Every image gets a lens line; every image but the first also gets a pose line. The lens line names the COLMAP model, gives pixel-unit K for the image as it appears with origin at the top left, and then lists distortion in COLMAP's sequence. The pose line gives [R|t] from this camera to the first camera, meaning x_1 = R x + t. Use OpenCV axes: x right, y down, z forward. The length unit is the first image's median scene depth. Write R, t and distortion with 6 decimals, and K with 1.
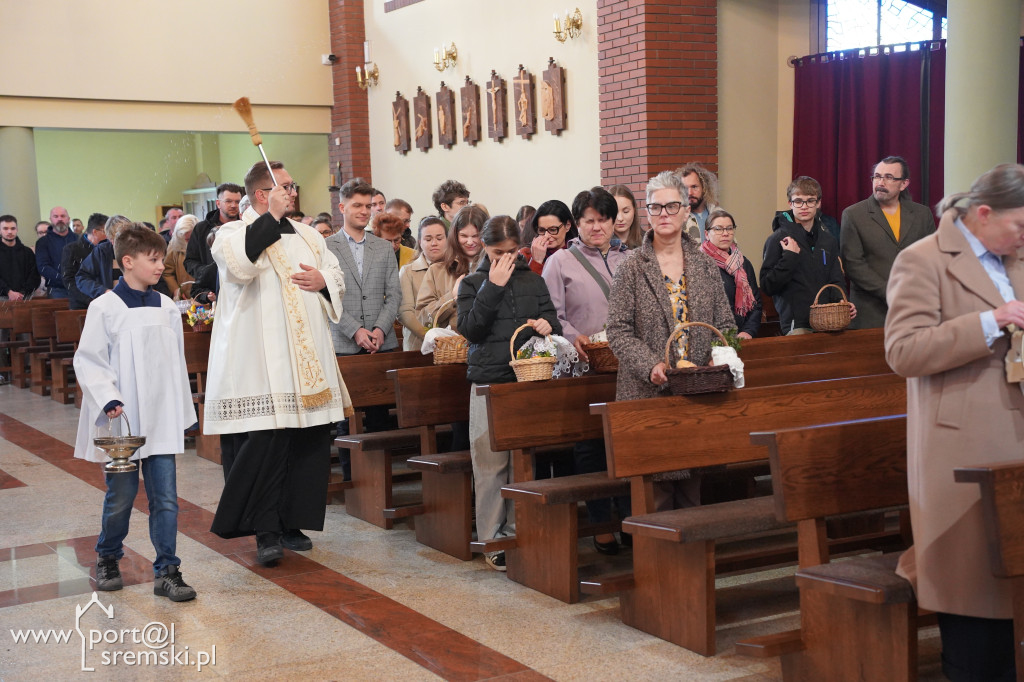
lens RADIAL K [[1422.3, 0, 500.5], [0, 1422.3, 317.1], [0, 0, 1]] dist [0.199507, 0.000000]
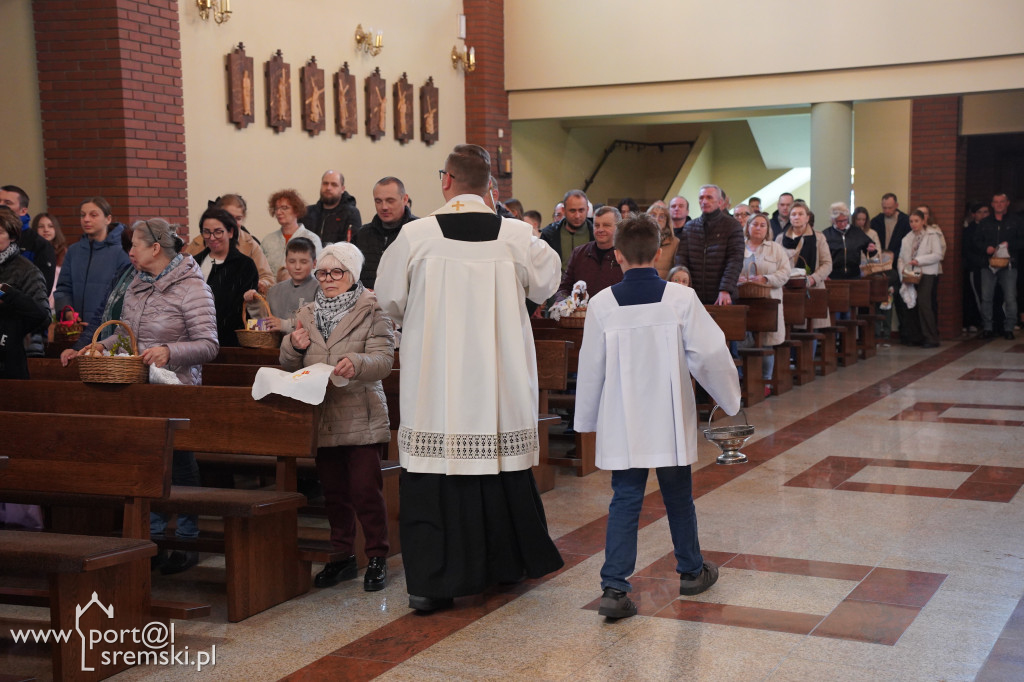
lens RADIAL K [[1538.0, 0, 504.5], [0, 1538.0, 334.4], [0, 0, 1]] dist [0.248292, 0.000000]
pose [[-0.573609, -0.009909, 0.819069, -0.931599], [0.095914, 0.992236, 0.079174, -0.066590], [-0.813494, 0.123975, -0.568205, 1.558764]]
